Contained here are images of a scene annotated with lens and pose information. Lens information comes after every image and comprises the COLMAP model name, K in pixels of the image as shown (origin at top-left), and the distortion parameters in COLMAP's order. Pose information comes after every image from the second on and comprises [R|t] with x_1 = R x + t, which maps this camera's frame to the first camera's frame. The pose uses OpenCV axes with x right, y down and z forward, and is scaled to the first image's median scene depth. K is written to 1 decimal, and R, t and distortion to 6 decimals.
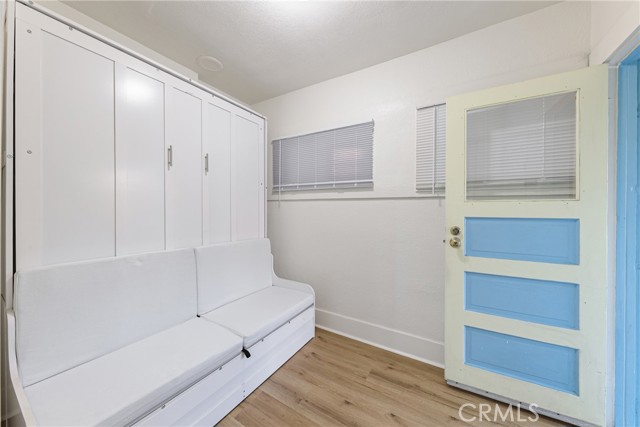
lens RADIAL K [[228.8, 0, 315.5], [0, 228.8, 212.6], [0, 0, 1]] dist [0.000282, -0.000207]
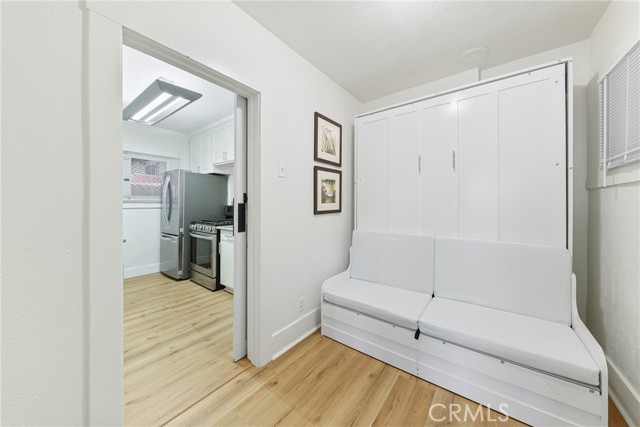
lens RADIAL K [[228.8, 0, 321.2], [0, 228.8, 204.7], [0, 0, 1]] dist [0.000282, -0.000207]
pose [[-0.109715, -0.006593, -0.993941, 0.856125], [-0.008463, 0.999948, -0.005699, 0.003200], [0.993927, 0.007786, -0.109765, 0.672129]]
